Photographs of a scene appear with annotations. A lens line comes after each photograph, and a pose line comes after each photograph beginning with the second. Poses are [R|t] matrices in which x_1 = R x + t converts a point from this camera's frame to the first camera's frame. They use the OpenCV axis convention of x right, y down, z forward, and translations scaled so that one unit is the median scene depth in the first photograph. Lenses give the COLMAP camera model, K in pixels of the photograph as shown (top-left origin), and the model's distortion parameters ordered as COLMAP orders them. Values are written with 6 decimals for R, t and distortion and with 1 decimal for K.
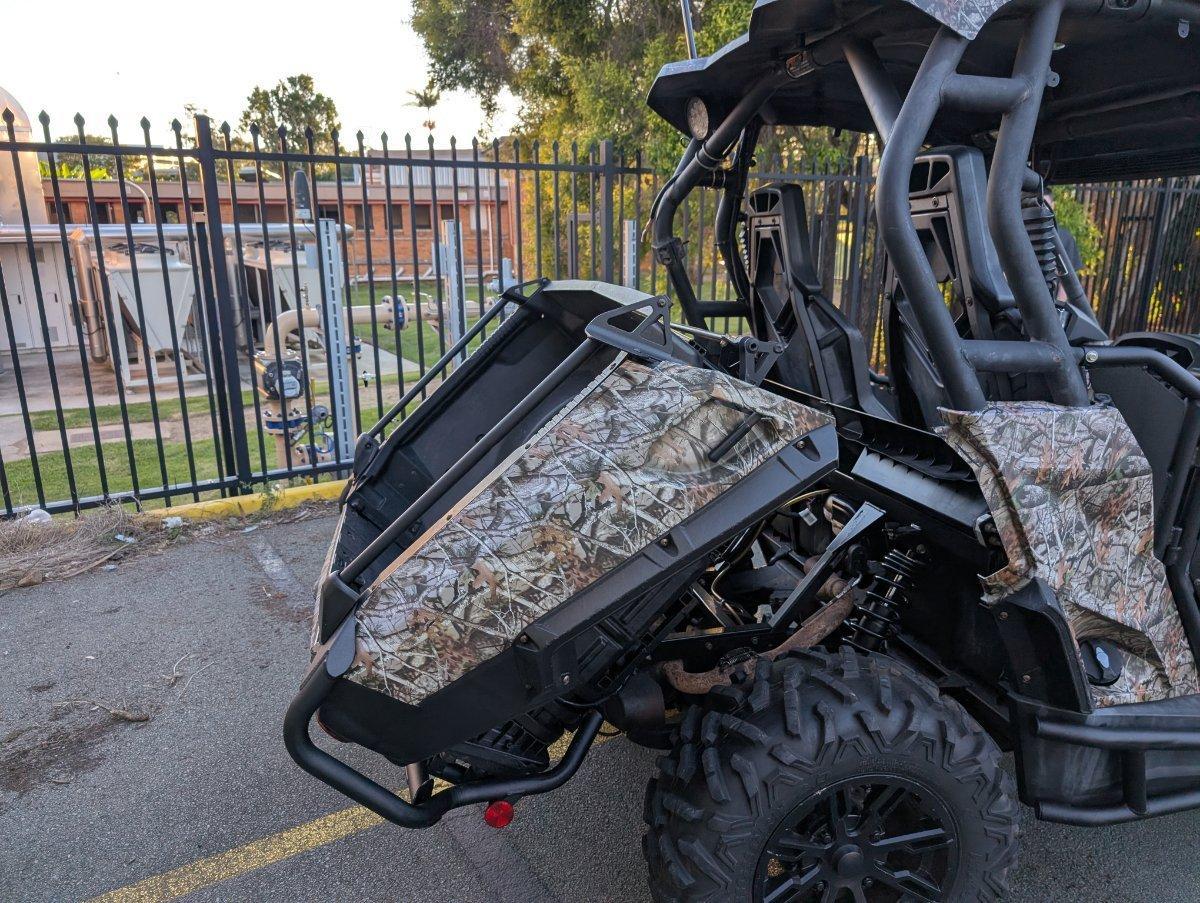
lens RADIAL K [[861.5, 0, 635.9], [0, 861.5, 459.9], [0, 0, 1]] dist [0.000395, 0.004410]
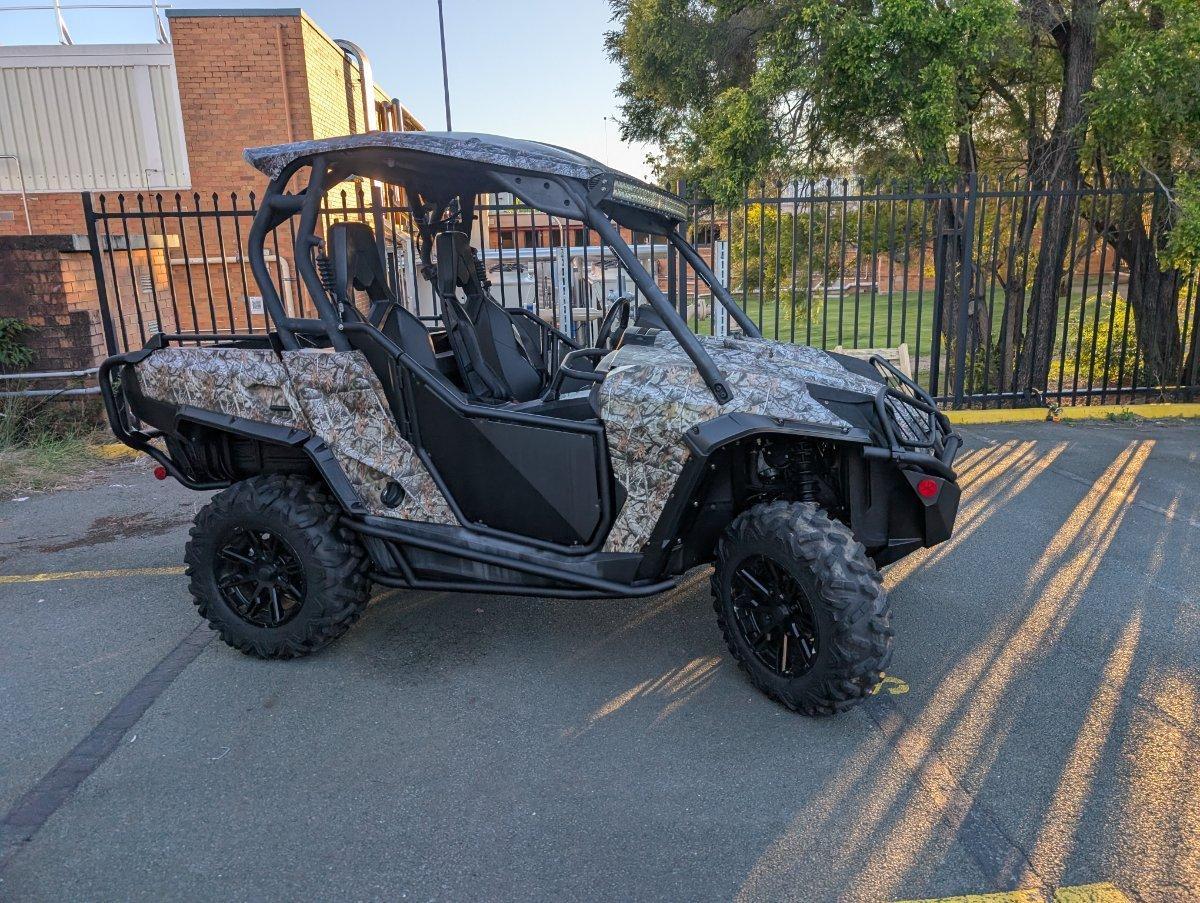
lens RADIAL K [[857.4, 0, 621.3], [0, 857.4, 445.3], [0, 0, 1]] dist [0.035576, -0.030931]
pose [[0.878908, 0.084326, -0.469478, 1.979159], [-0.098193, 0.995154, -0.005080, 0.096254], [0.466775, 0.050564, 0.882930, -0.436348]]
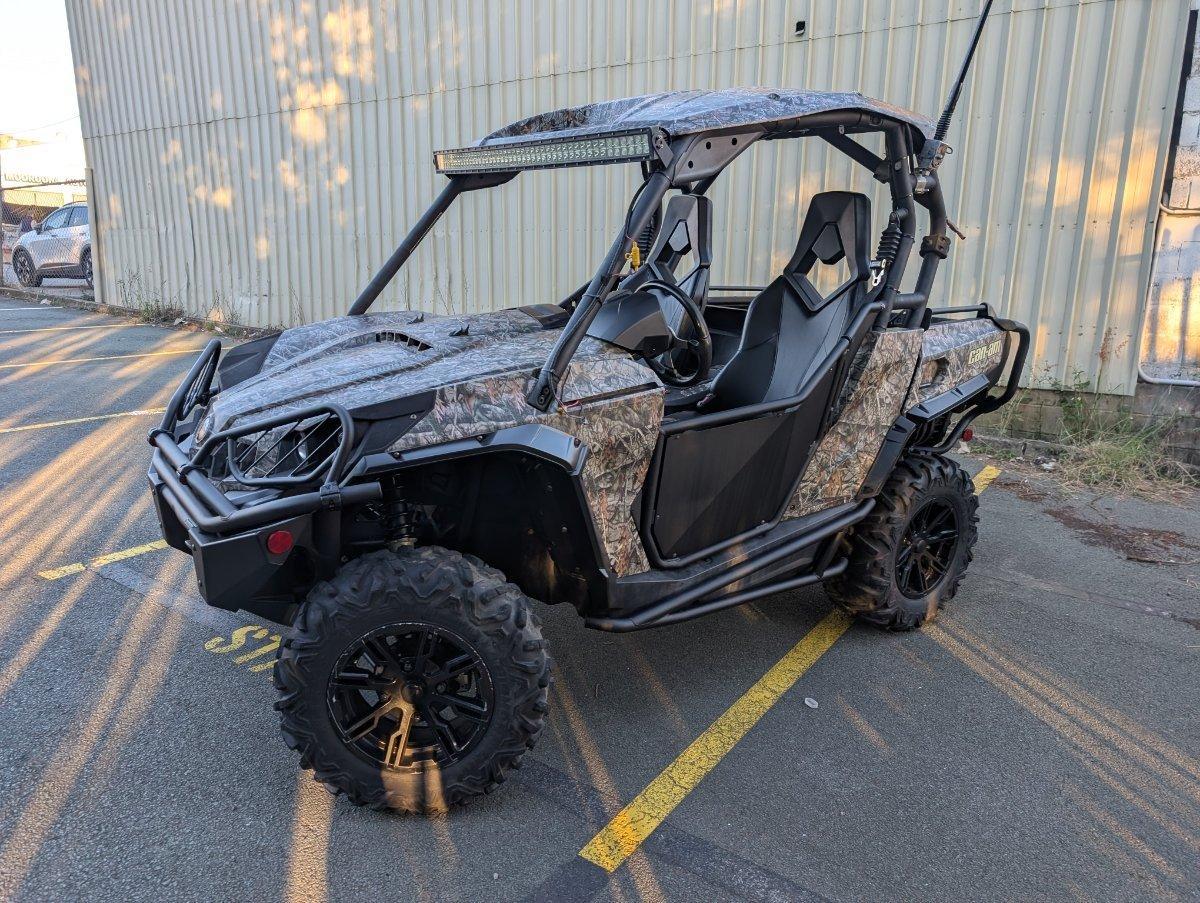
lens RADIAL K [[850.3, 0, 585.1], [0, 850.3, 452.7], [0, 0, 1]] dist [0.036437, -0.034658]
pose [[-0.930329, 0.064448, -0.361017, 1.559624], [-0.115033, 0.883466, 0.454152, -0.796078], [0.348216, 0.464040, -0.814501, 3.234652]]
